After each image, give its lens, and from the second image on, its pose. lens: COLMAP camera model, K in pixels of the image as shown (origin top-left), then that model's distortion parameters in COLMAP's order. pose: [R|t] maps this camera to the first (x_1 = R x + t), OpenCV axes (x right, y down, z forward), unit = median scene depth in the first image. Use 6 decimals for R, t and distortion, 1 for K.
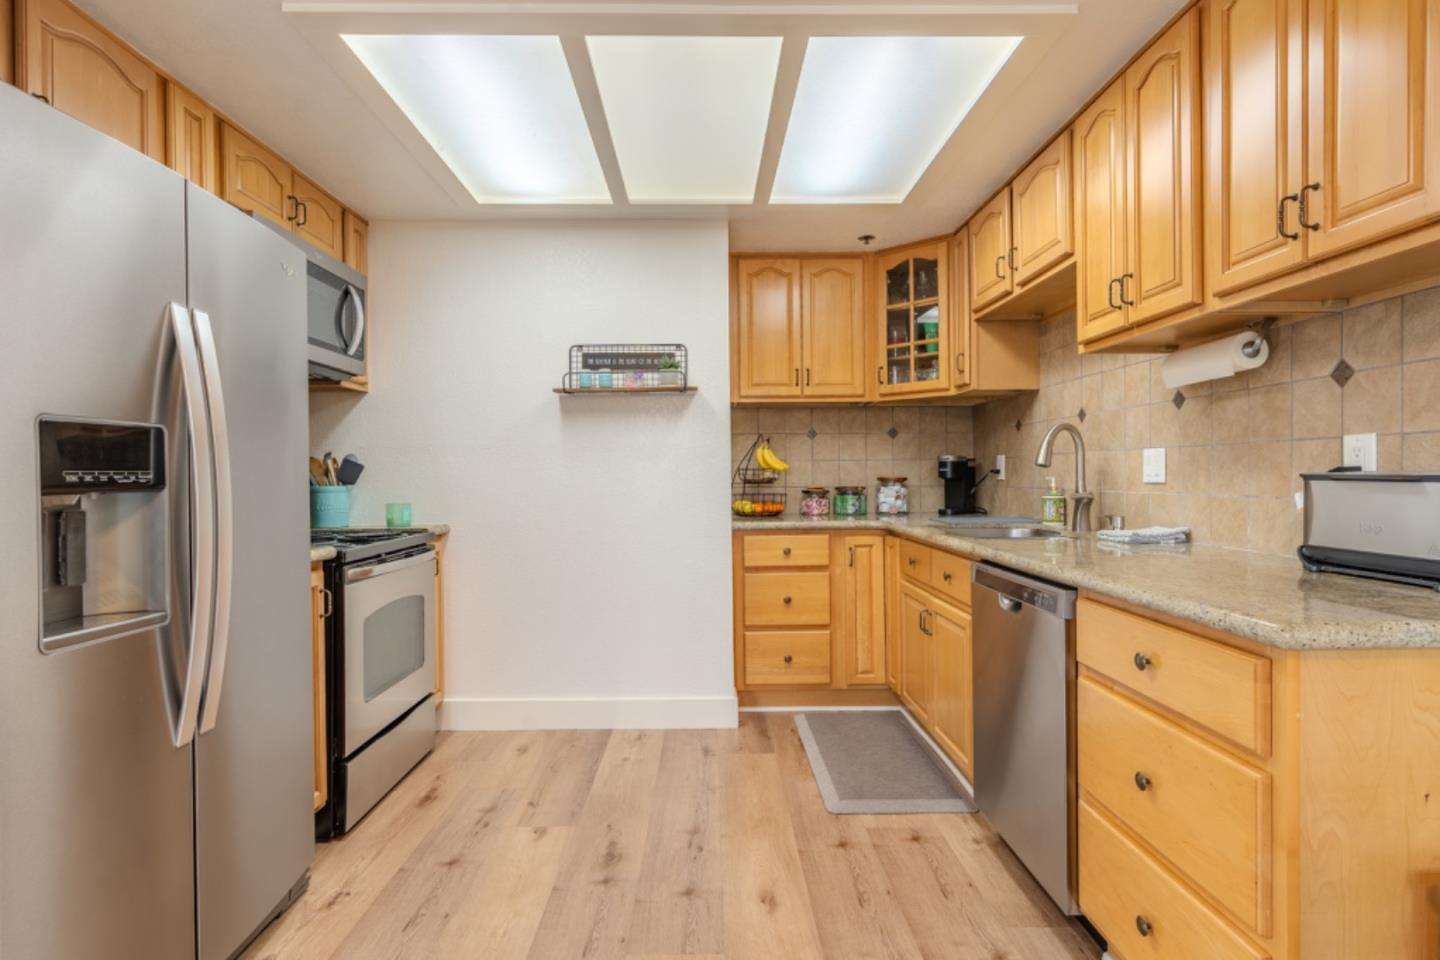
lens RADIAL K [[747.4, 0, 713.3], [0, 747.4, 479.9], [0, 0, 1]] dist [-0.003767, 0.000863]
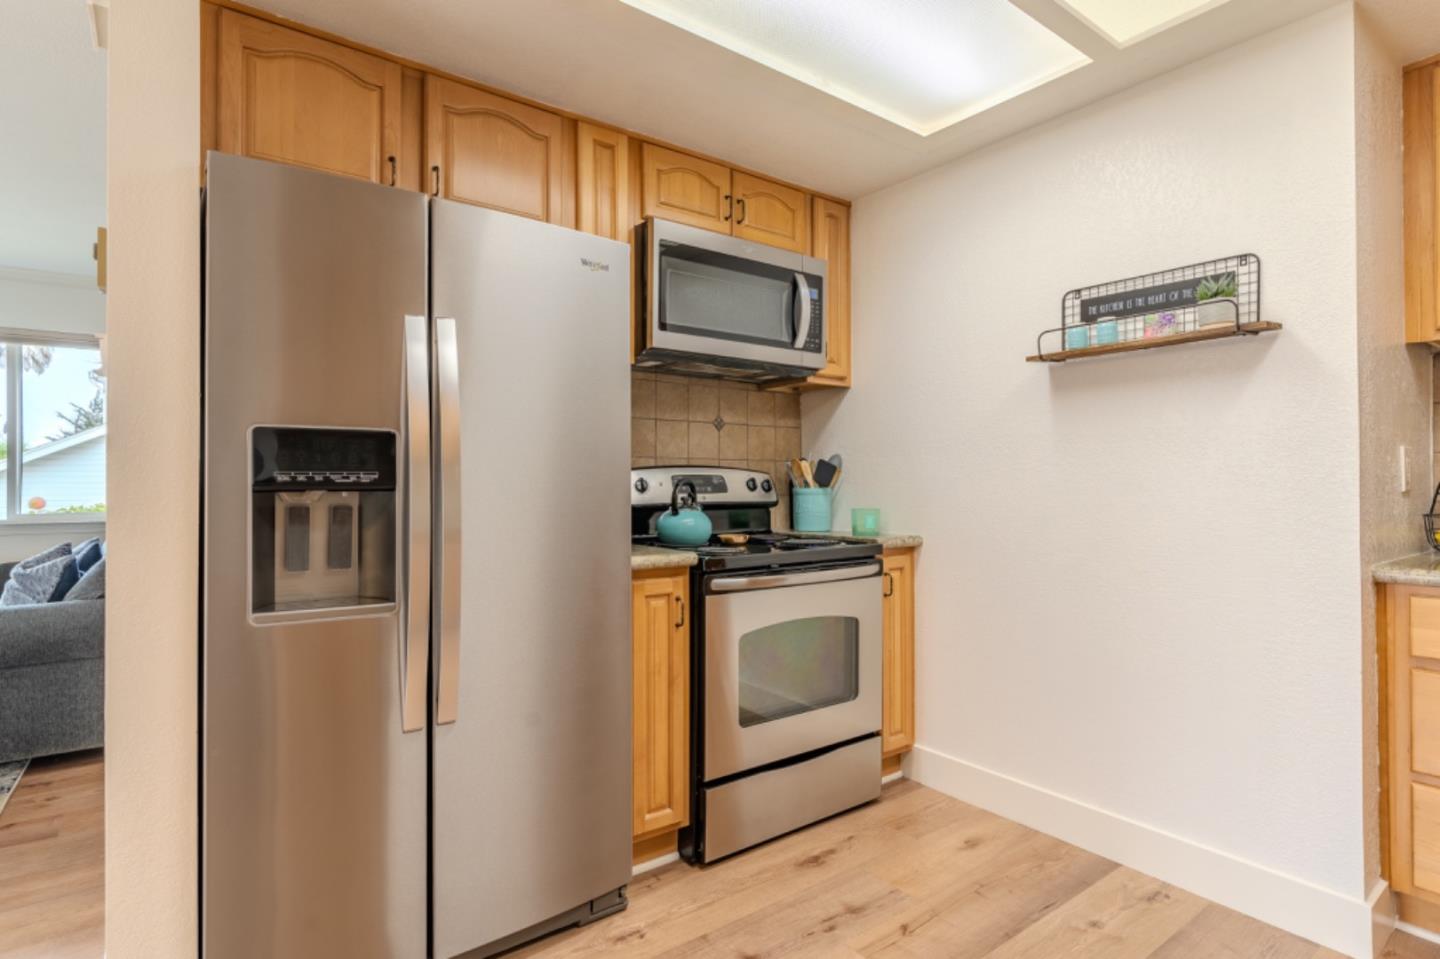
lens RADIAL K [[732.8, 0, 720.0], [0, 732.8, 479.5], [0, 0, 1]] dist [-0.006848, -0.000548]
pose [[0.590645, 0.005448, -0.806913, 0.187706], [-0.008285, 0.999965, 0.000687, -0.002560], [0.806889, 0.006279, 0.590670, 0.362833]]
